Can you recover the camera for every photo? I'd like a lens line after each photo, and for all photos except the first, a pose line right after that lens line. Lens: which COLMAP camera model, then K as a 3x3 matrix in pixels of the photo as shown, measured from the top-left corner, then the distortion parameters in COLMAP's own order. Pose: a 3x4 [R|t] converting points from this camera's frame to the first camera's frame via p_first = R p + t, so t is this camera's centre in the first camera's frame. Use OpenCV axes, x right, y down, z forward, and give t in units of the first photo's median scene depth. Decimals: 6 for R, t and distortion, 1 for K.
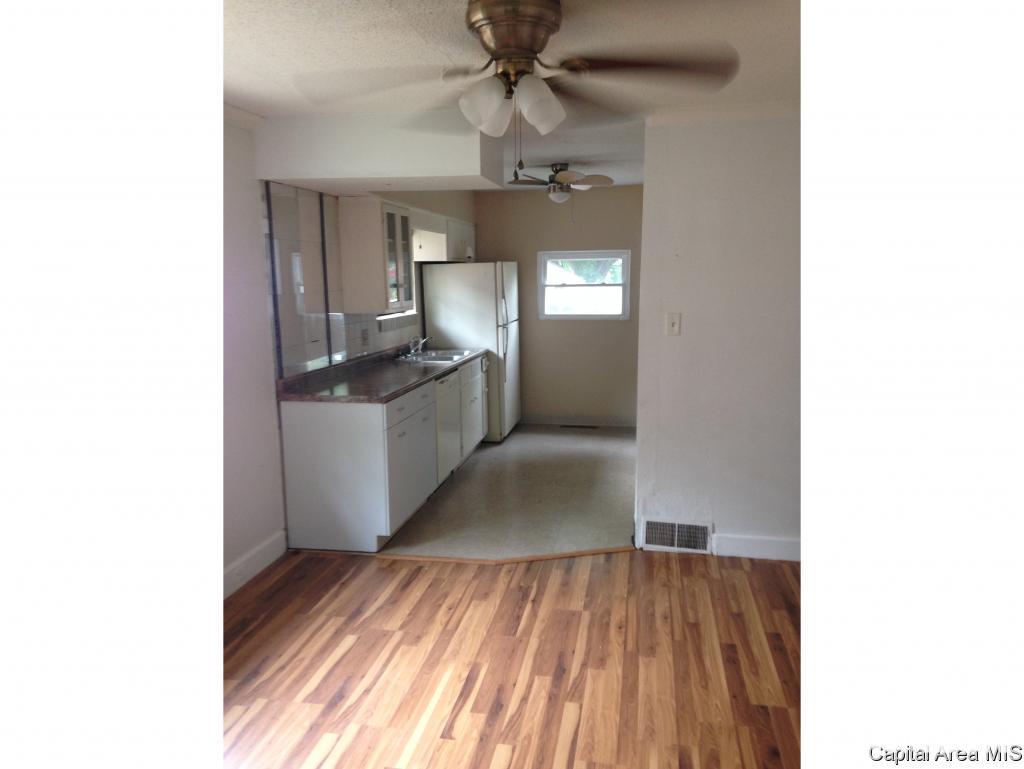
lens RADIAL K [[689.1, 0, 512.0], [0, 689.1, 384.5], [0, 0, 1]] dist [0.169848, -0.269380]
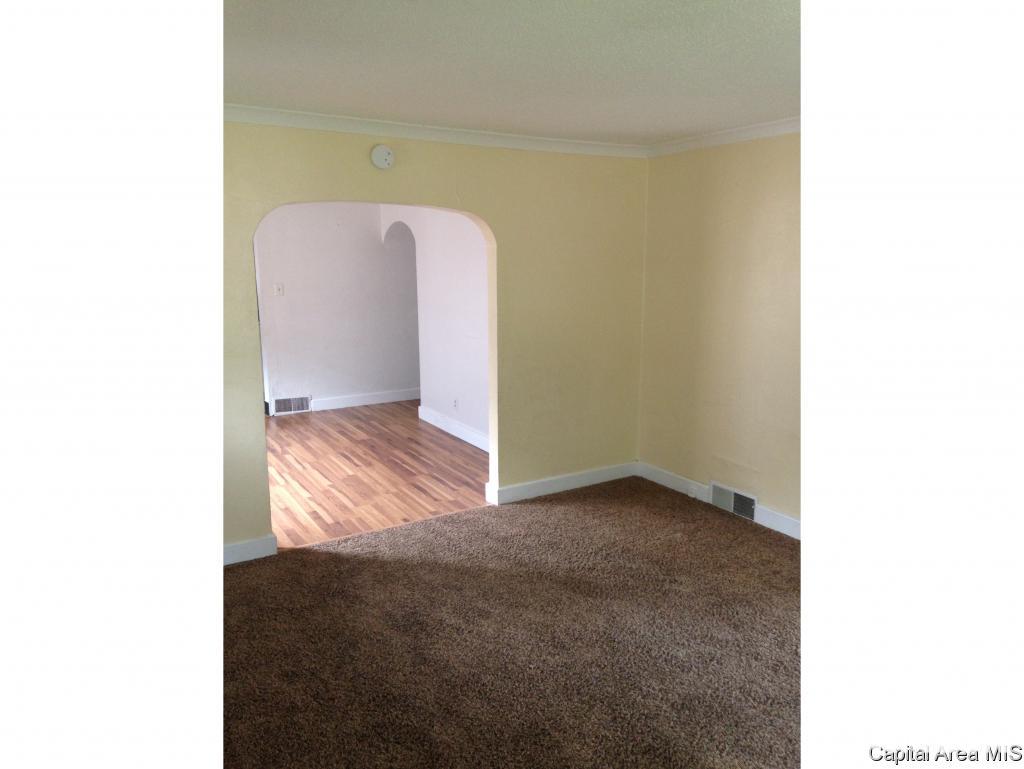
lens RADIAL K [[689.1, 0, 512.0], [0, 689.1, 384.5], [0, 0, 1]] dist [0.169848, -0.269380]
pose [[0.740017, -0.123819, 0.661093, -0.593553], [0.105112, 0.992122, 0.068158, 0.107487], [-0.664324, 0.019051, 0.747202, -0.823391]]
